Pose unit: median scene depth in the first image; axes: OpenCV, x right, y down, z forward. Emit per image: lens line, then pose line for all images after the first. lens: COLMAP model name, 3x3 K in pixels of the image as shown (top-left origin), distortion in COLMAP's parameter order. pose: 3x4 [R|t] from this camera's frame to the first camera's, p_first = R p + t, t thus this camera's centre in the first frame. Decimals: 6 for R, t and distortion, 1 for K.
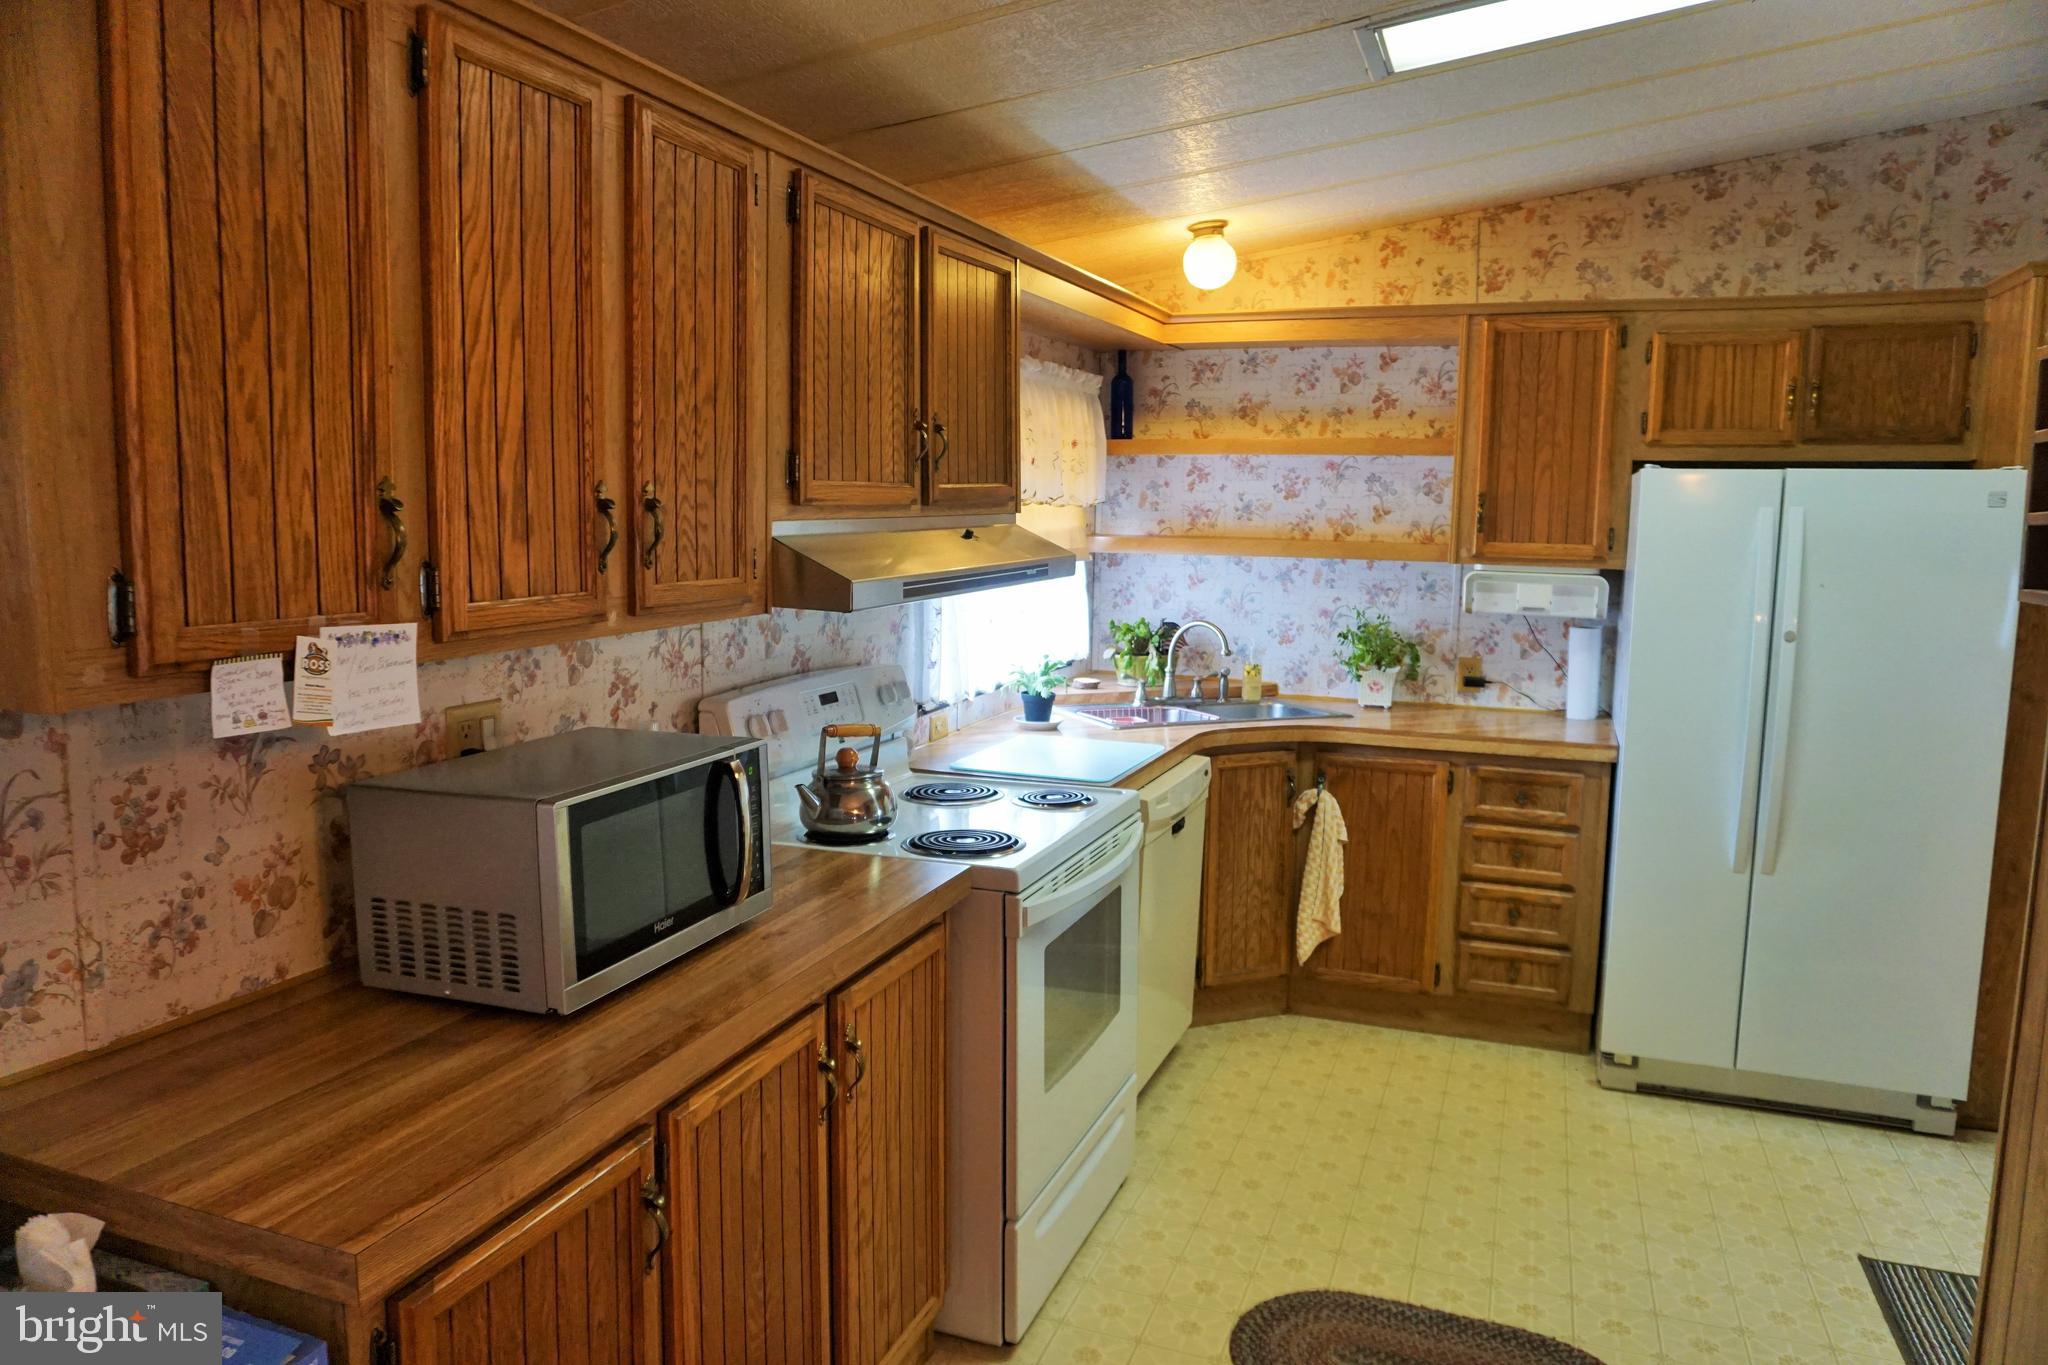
lens RADIAL K [[1373.0, 0, 1016.1], [0, 1373.0, 680.6], [0, 0, 1]] dist [-0.050799, 0.036893]
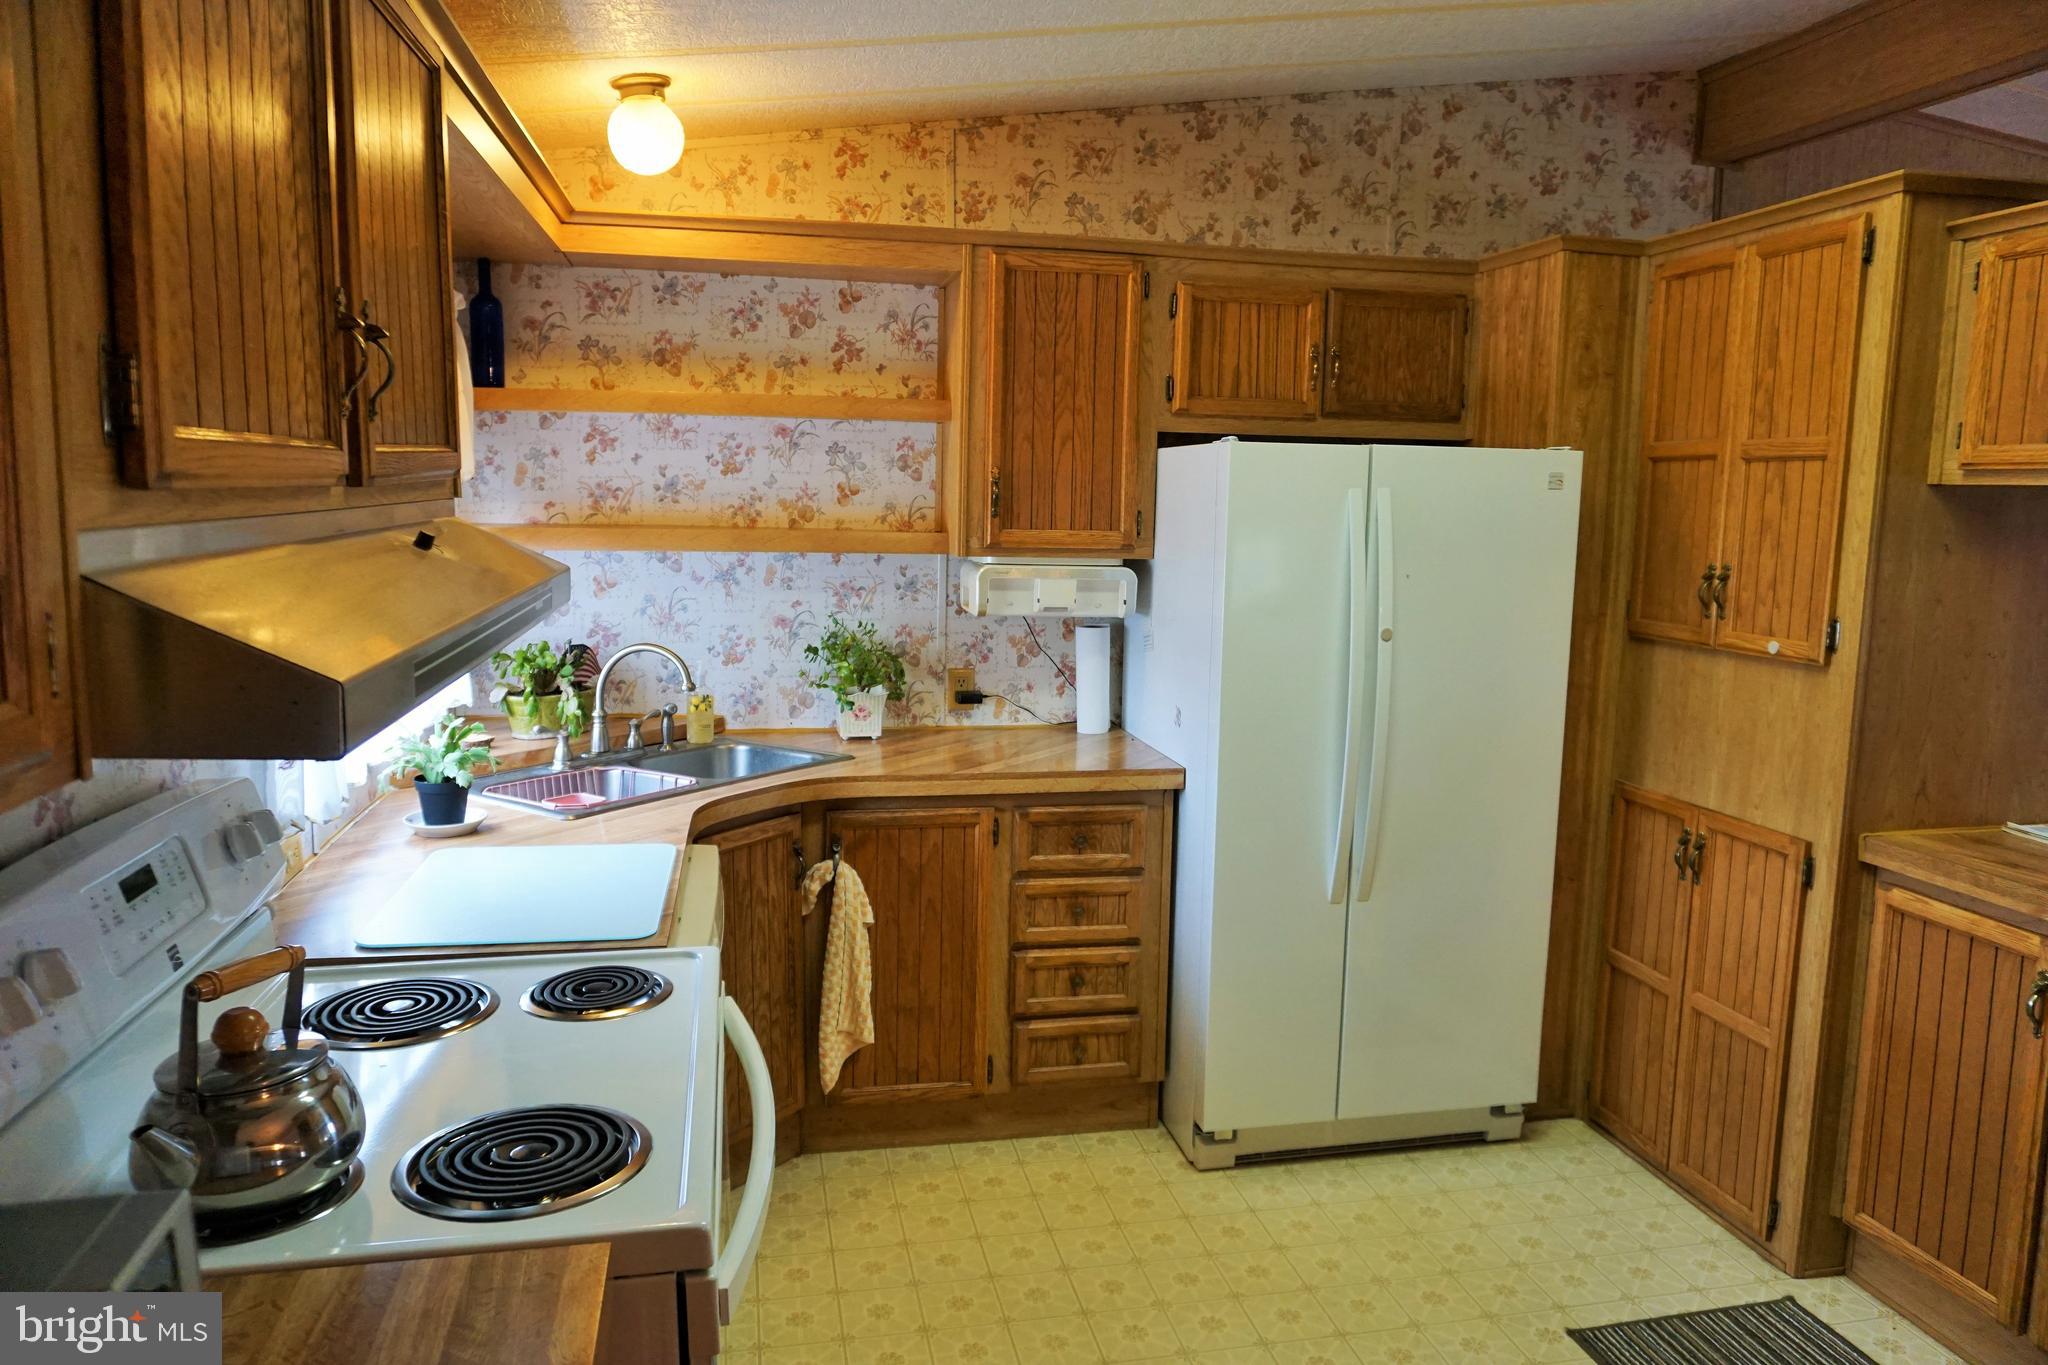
lens RADIAL K [[1373.0, 0, 1024.9], [0, 1373.0, 683.9], [0, 0, 1]] dist [-0.050799, 0.036893]
pose [[0.840048, -0.072826, 0.537602, -0.093893], [0.061335, 0.997345, 0.039265, -0.042901], [-0.539034, -0.000011, 0.842284, 0.320574]]
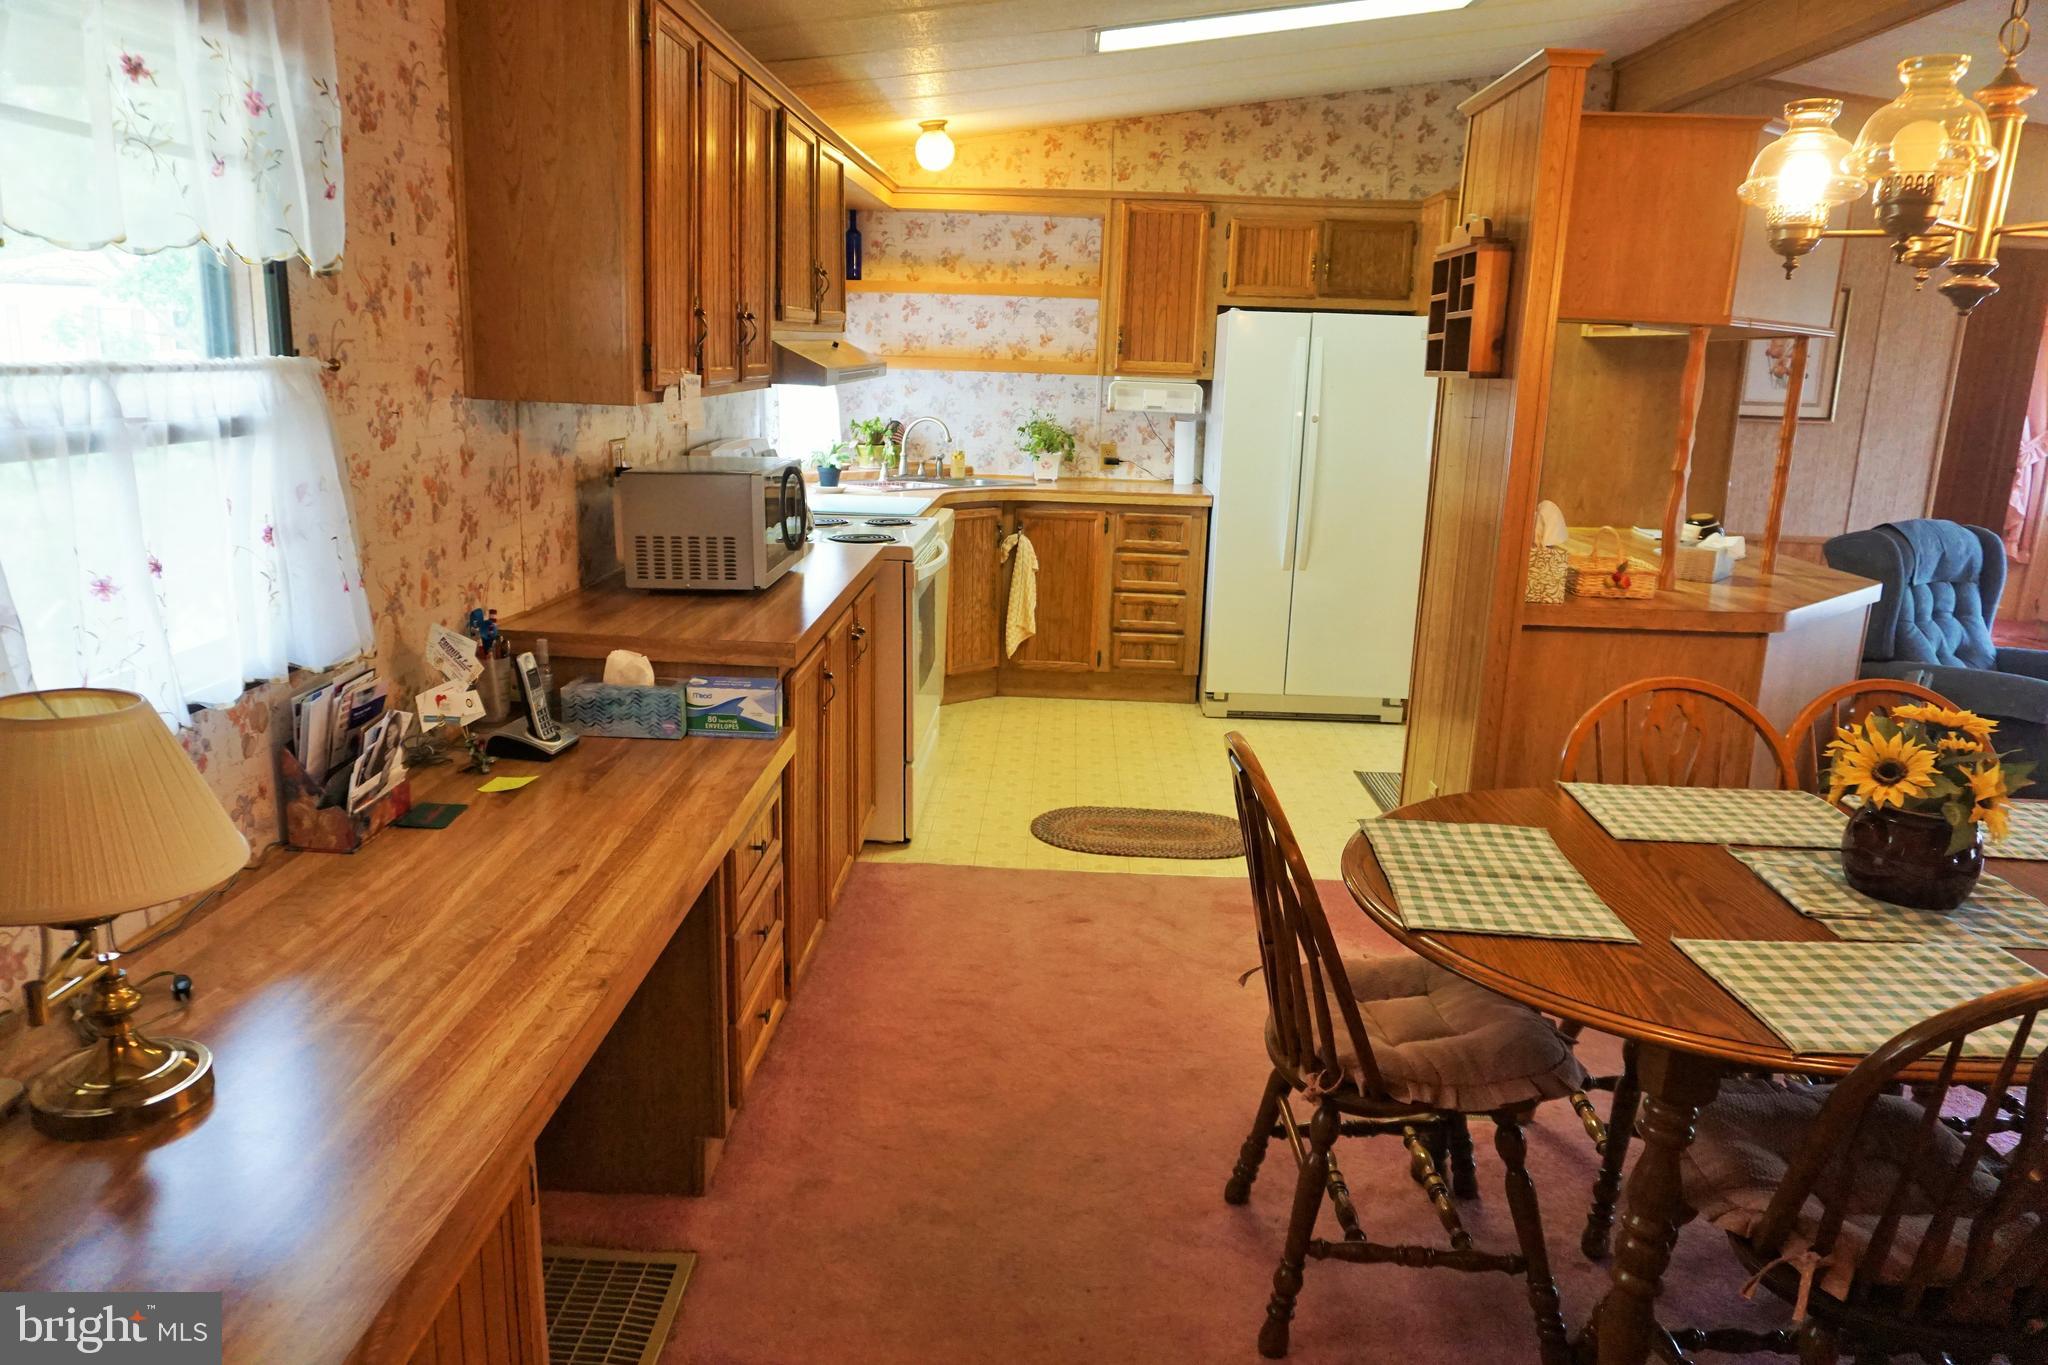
lens RADIAL K [[1373.0, 0, 1018.5], [0, 1373.0, 685.3], [0, 0, 1]] dist [-0.050799, 0.036893]
pose [[0.946476, -0.061550, 0.316852, -0.255051], [0.024108, 0.992389, 0.120762, 0.065667], [-0.321874, -0.106660, 0.940756, -0.385713]]
